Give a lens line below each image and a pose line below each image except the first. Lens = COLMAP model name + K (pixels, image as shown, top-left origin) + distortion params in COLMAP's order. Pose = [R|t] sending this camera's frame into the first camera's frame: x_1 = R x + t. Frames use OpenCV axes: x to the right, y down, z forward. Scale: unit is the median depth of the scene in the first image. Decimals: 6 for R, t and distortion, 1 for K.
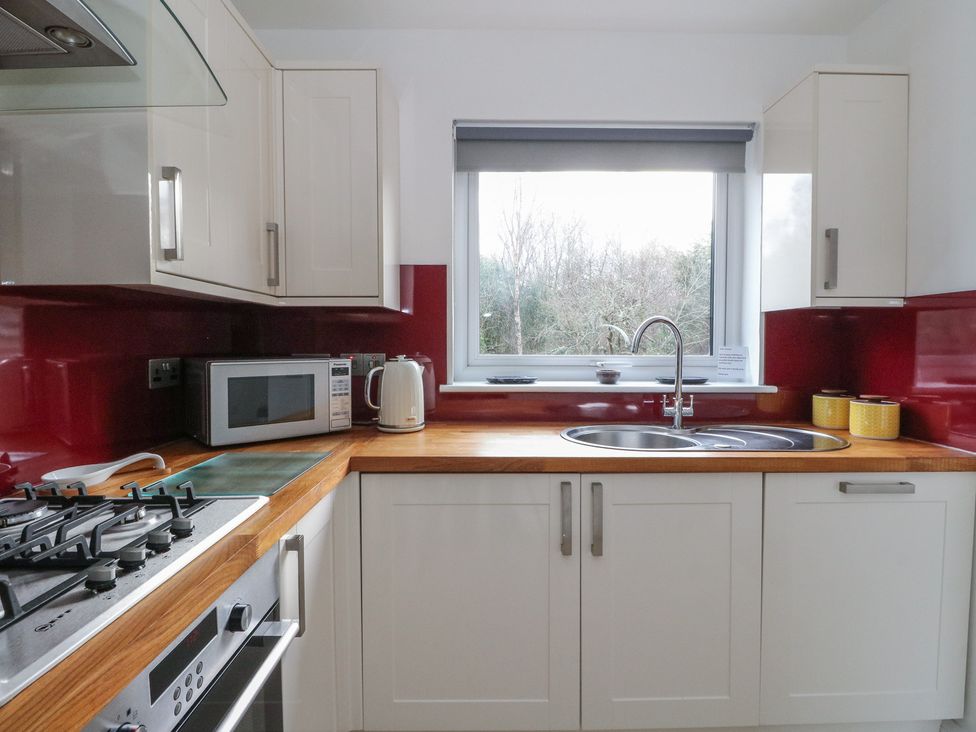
lens RADIAL K [[520.5, 0, 489.6], [0, 520.5, 359.5], [0, 0, 1]] dist [-0.012859, -0.000552]
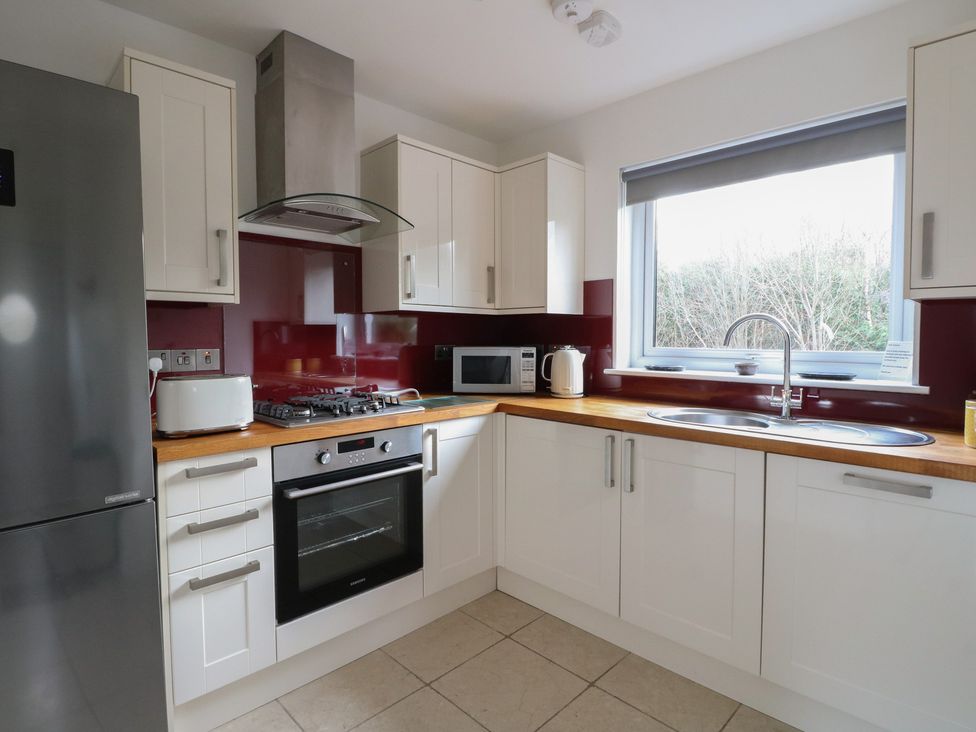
lens RADIAL K [[520.5, 0, 486.4], [0, 520.5, 365.1], [0, 0, 1]] dist [-0.012859, -0.000552]
pose [[0.698655, 0.040399, -0.714317, 0.734619], [-0.027442, 0.999183, 0.029670, 0.009404], [0.714932, -0.001127, 0.699193, -0.185326]]
